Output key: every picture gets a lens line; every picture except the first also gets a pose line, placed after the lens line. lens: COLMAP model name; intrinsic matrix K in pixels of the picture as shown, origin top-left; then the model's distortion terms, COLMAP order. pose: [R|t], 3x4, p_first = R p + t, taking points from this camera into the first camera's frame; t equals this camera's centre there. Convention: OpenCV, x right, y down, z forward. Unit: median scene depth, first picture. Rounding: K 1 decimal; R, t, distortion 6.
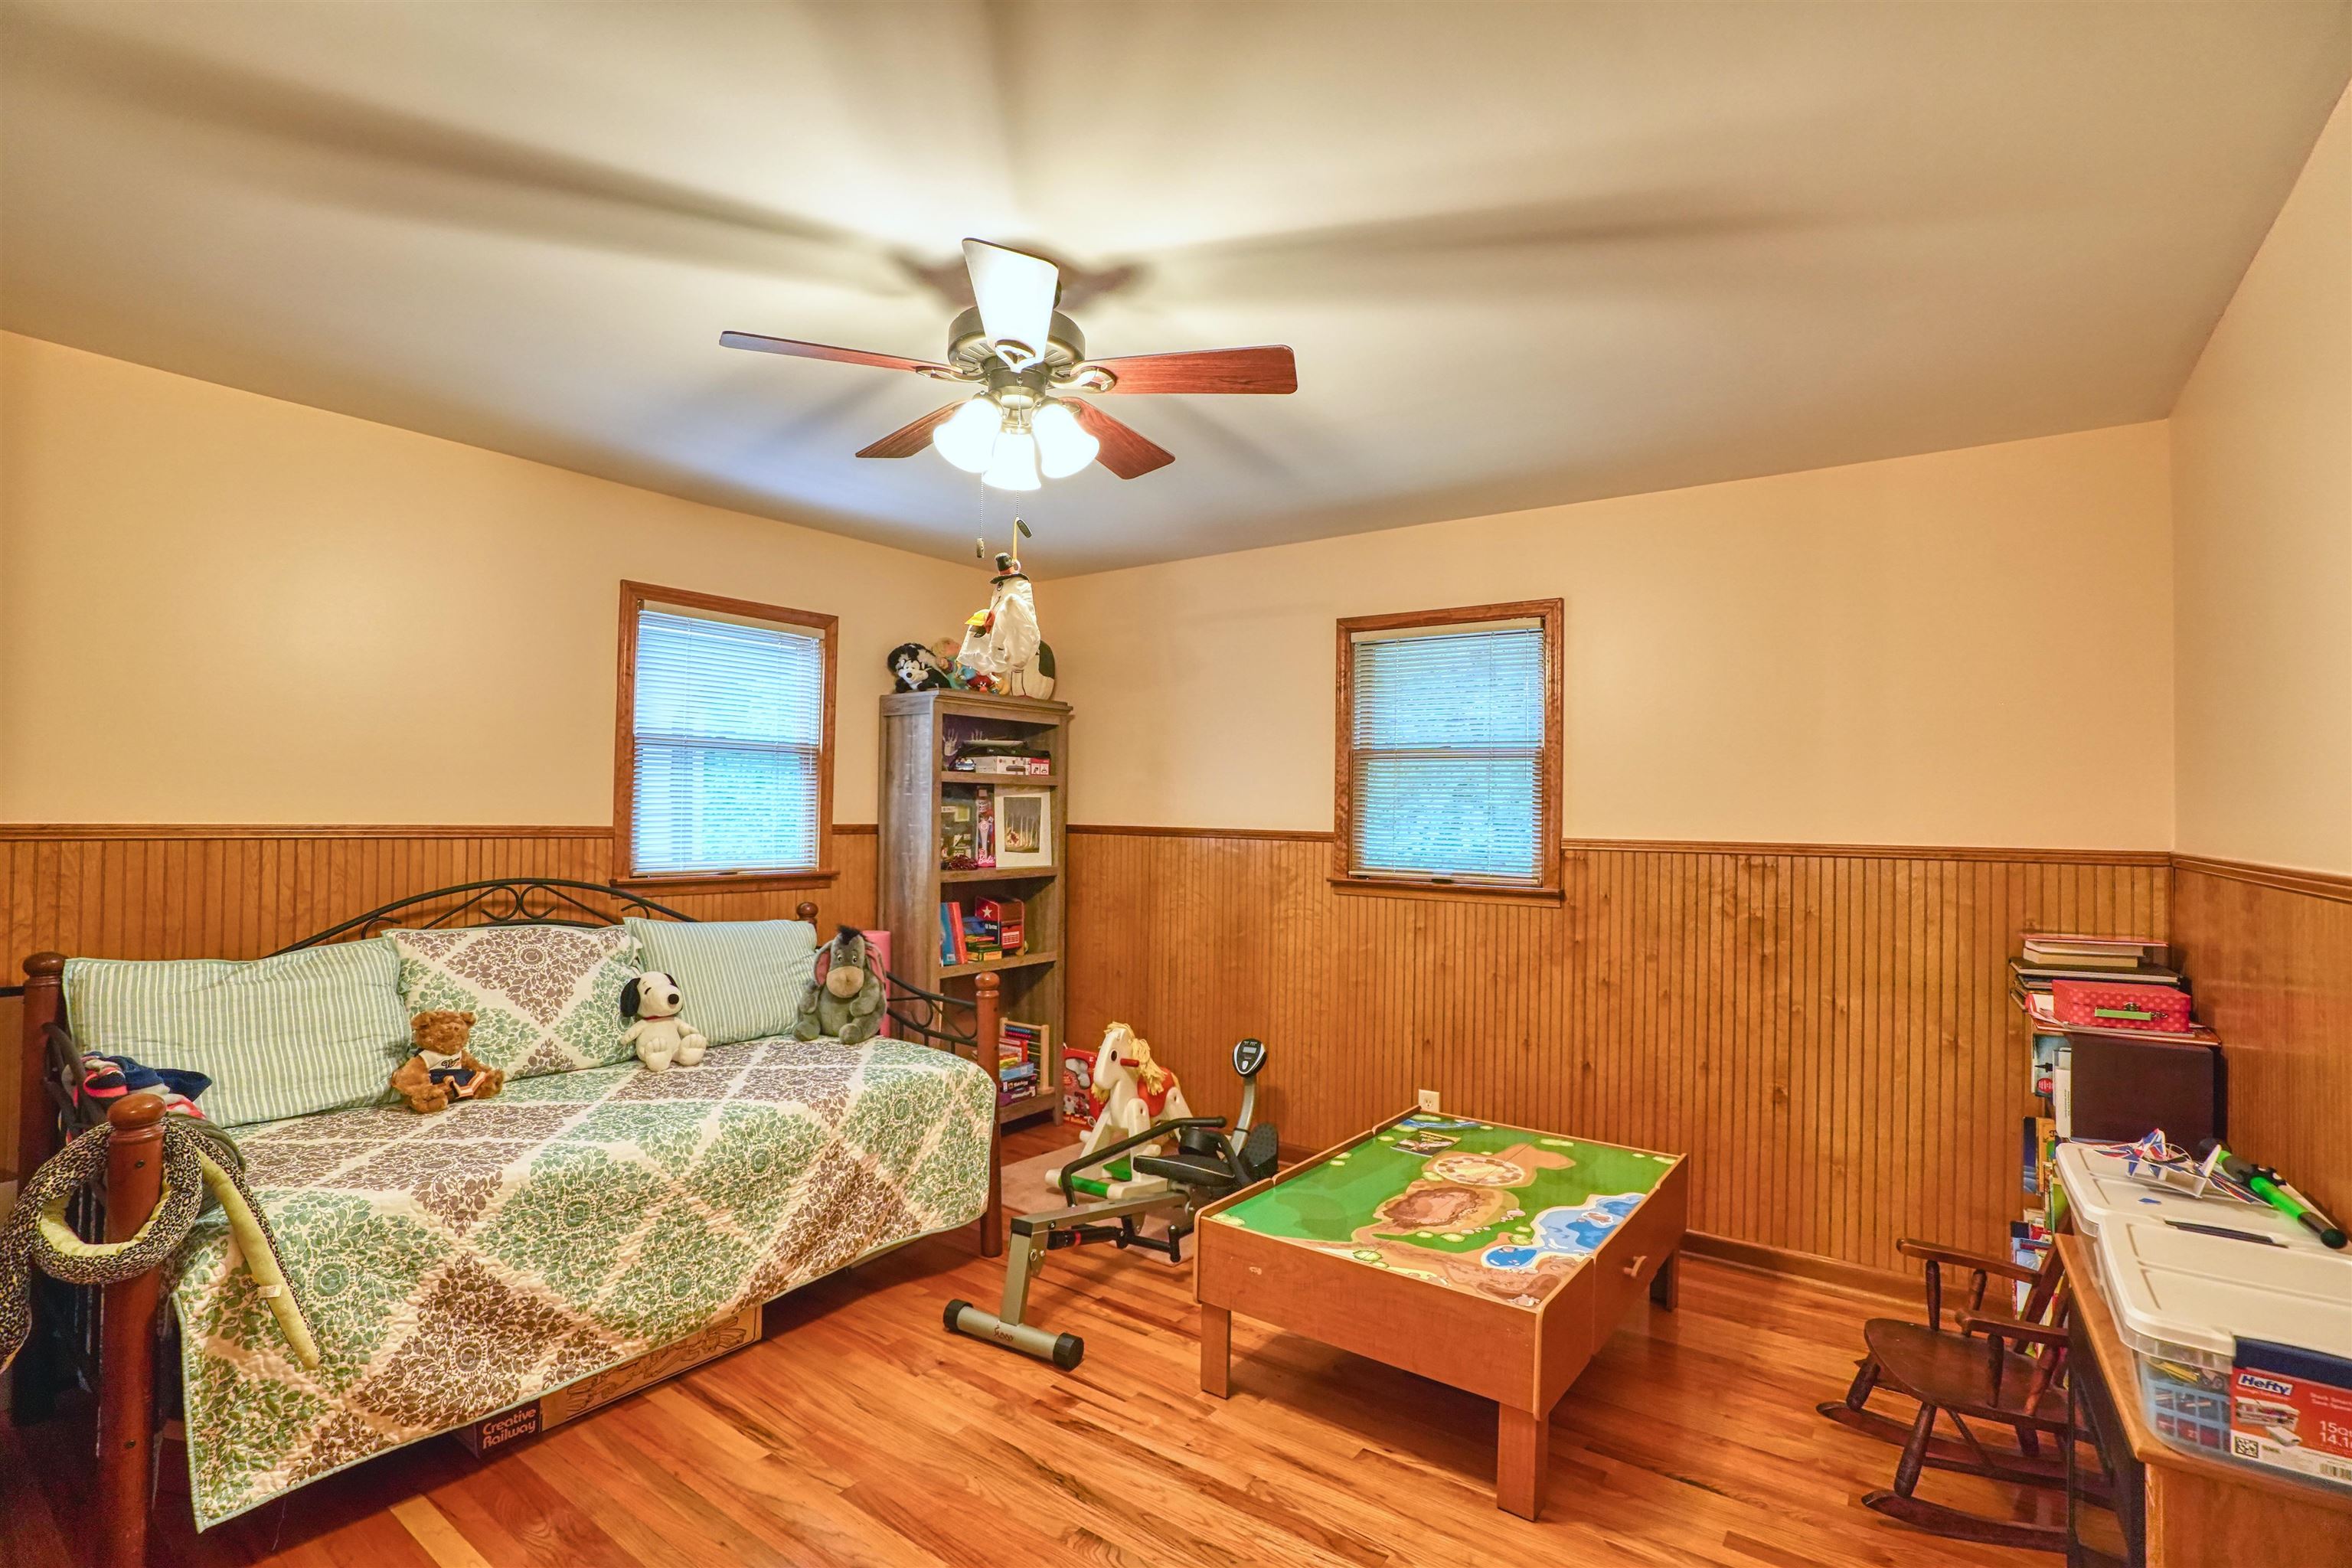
lens RADIAL K [[1092.1, 0, 1171.2], [0, 1092.1, 782.0], [0, 0, 1]] dist [-0.066452, 0.030910]
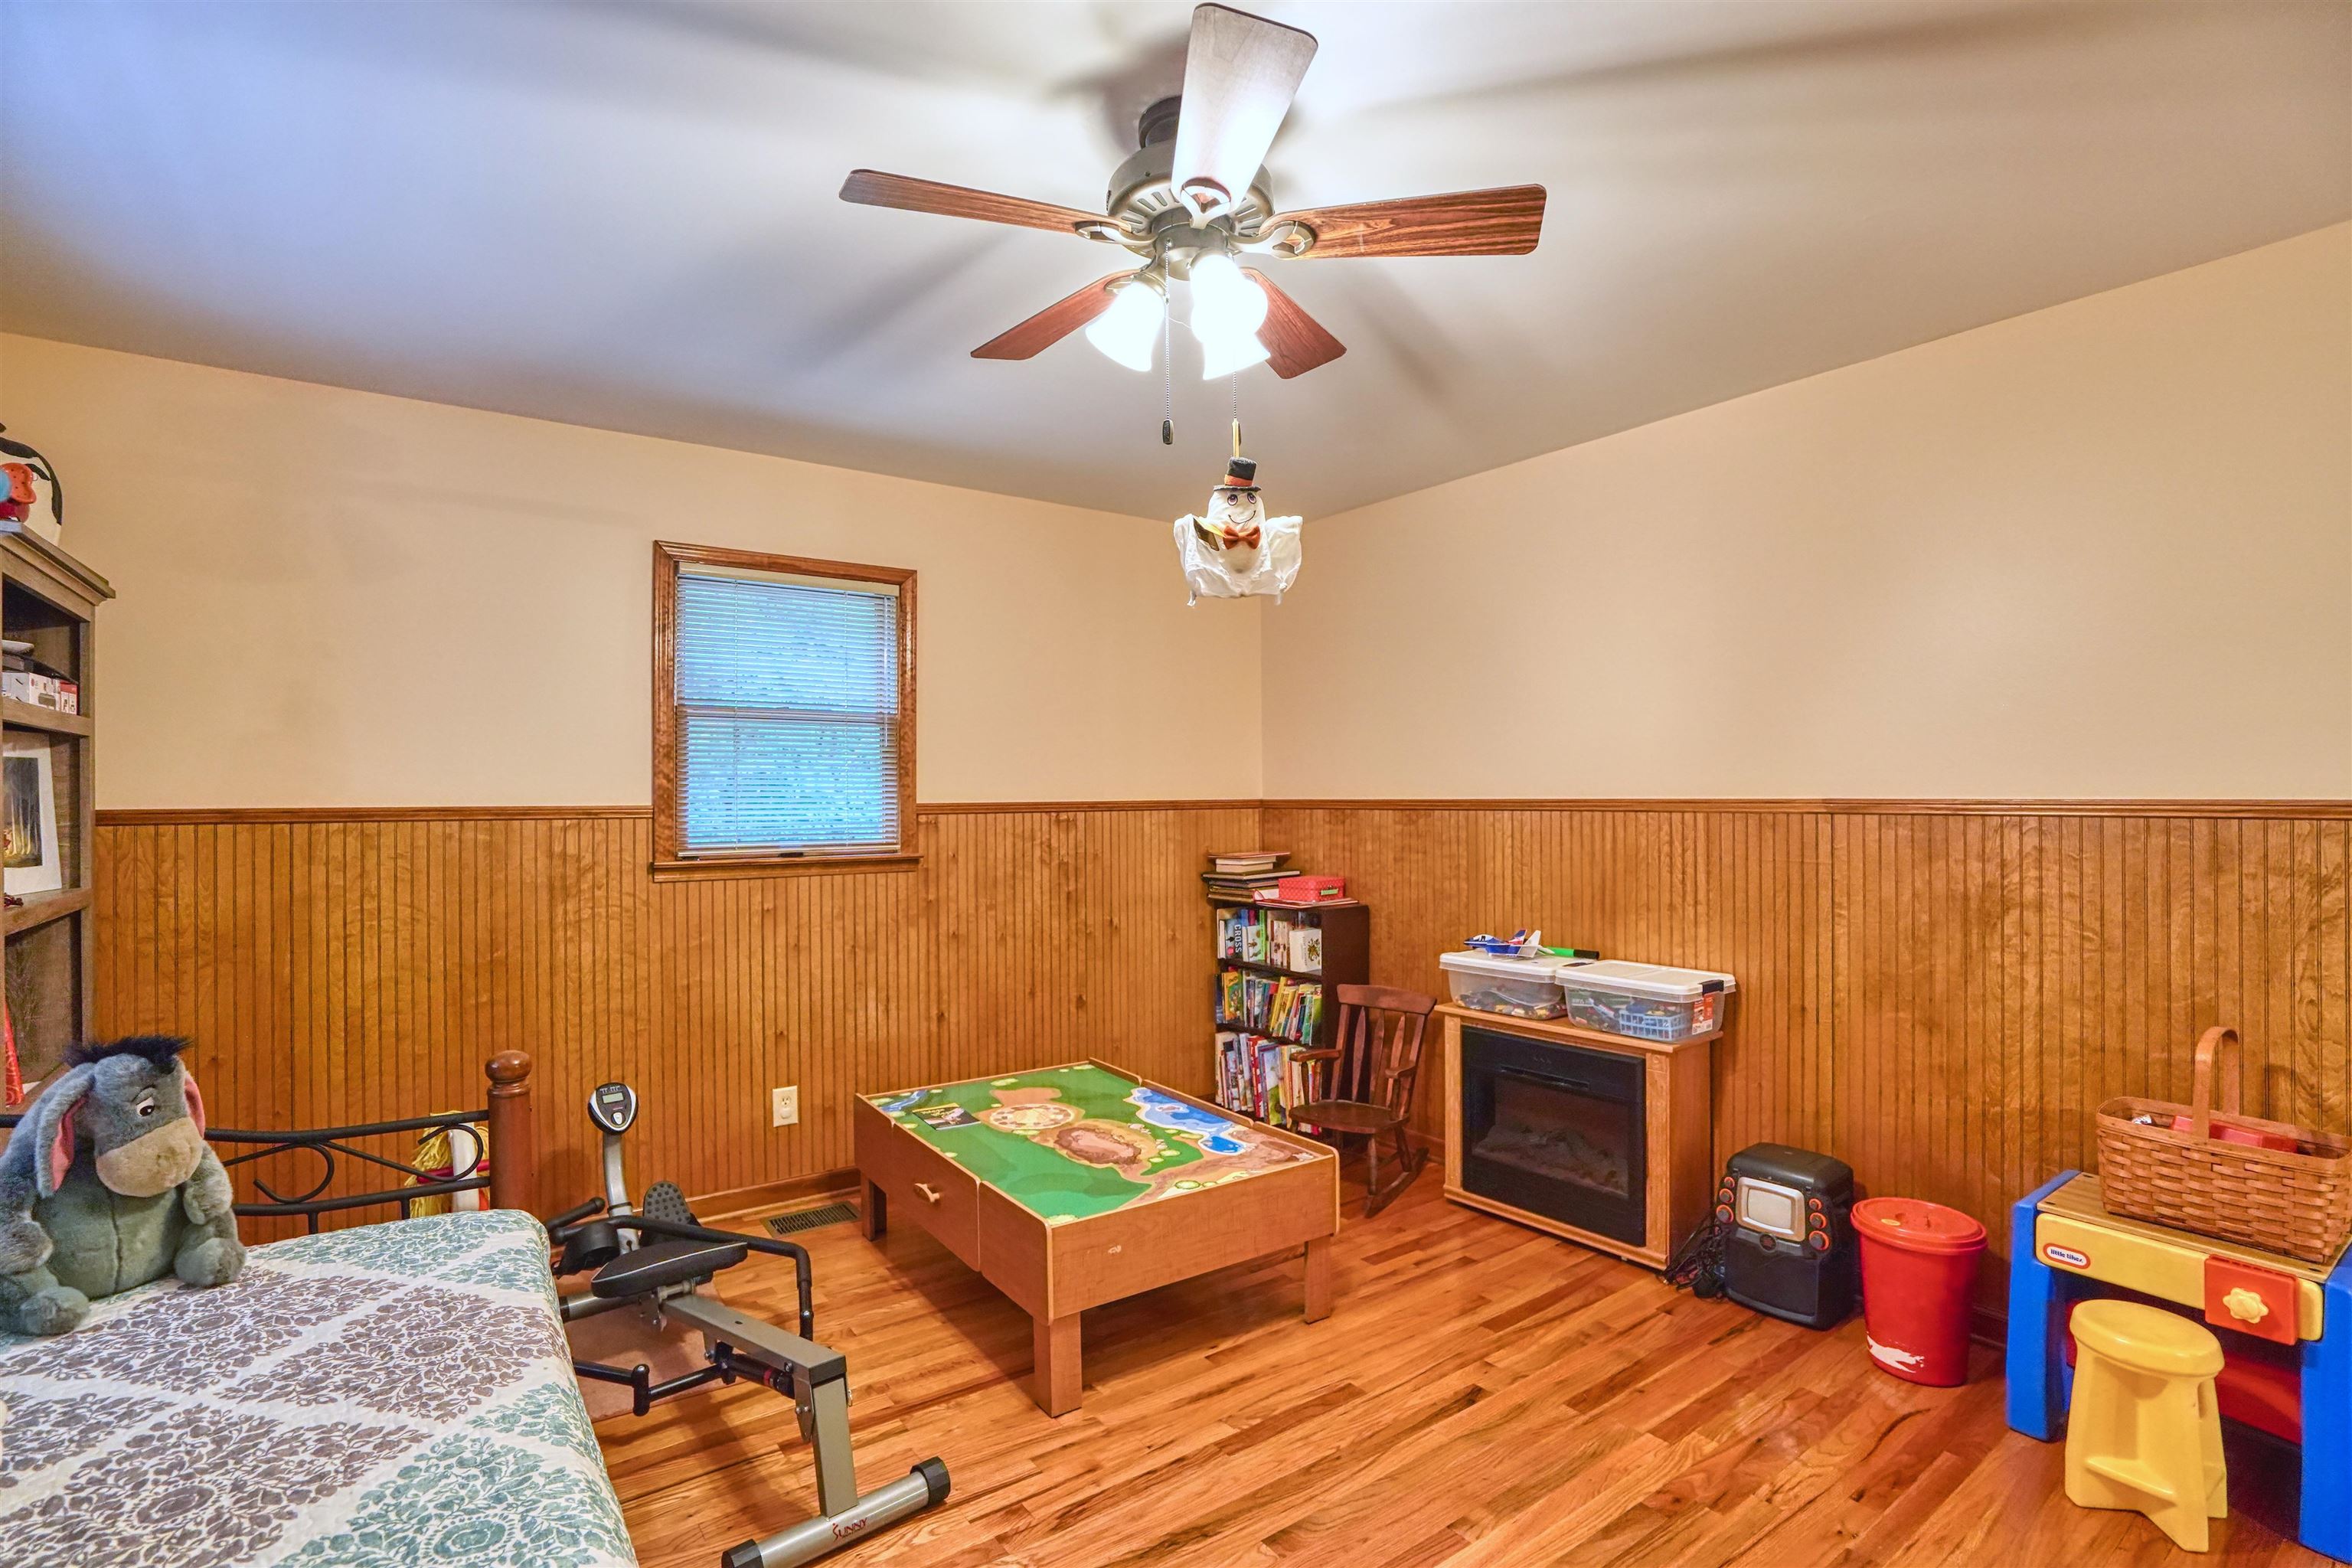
lens RADIAL K [[1092.1, 0, 1171.2], [0, 1092.1, 782.0], [0, 0, 1]] dist [-0.066452, 0.030910]
pose [[0.315154, -0.006167, 0.949021, -0.566734], [-0.013946, 0.999841, 0.011128, 0.017076], [-0.948938, -0.016743, 0.315018, 0.456206]]
